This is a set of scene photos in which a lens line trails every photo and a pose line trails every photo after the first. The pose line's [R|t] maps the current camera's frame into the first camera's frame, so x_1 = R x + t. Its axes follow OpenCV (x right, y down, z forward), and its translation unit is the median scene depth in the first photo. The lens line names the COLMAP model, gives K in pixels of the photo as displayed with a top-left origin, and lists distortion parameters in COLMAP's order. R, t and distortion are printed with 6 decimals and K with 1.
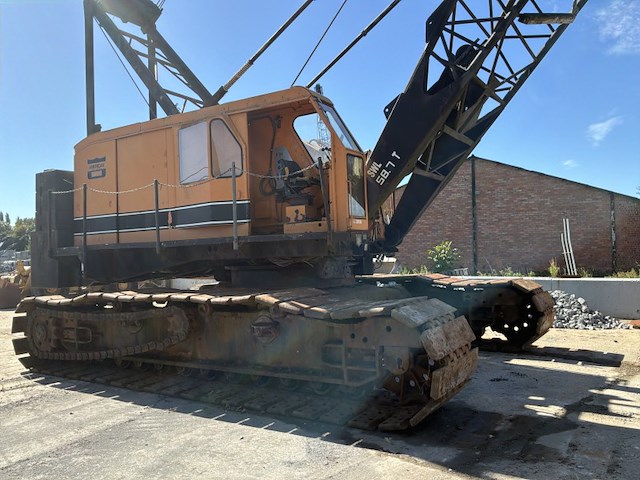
lens RADIAL K [[548.1, 0, 323.3], [0, 548.1, 240.8], [0, 0, 1]] dist [0.047227, -0.104952]
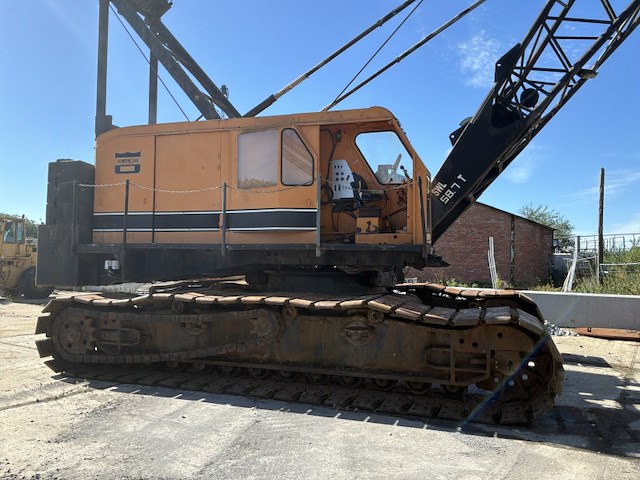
lens RADIAL K [[548.1, 0, 317.4], [0, 548.1, 237.4], [0, 0, 1]] dist [0.047227, -0.104952]
pose [[0.970909, 0.051784, 0.233782, -0.396711], [-0.048916, 0.998640, -0.018052, -0.001418], [-0.234399, 0.006091, 0.972121, -0.015017]]
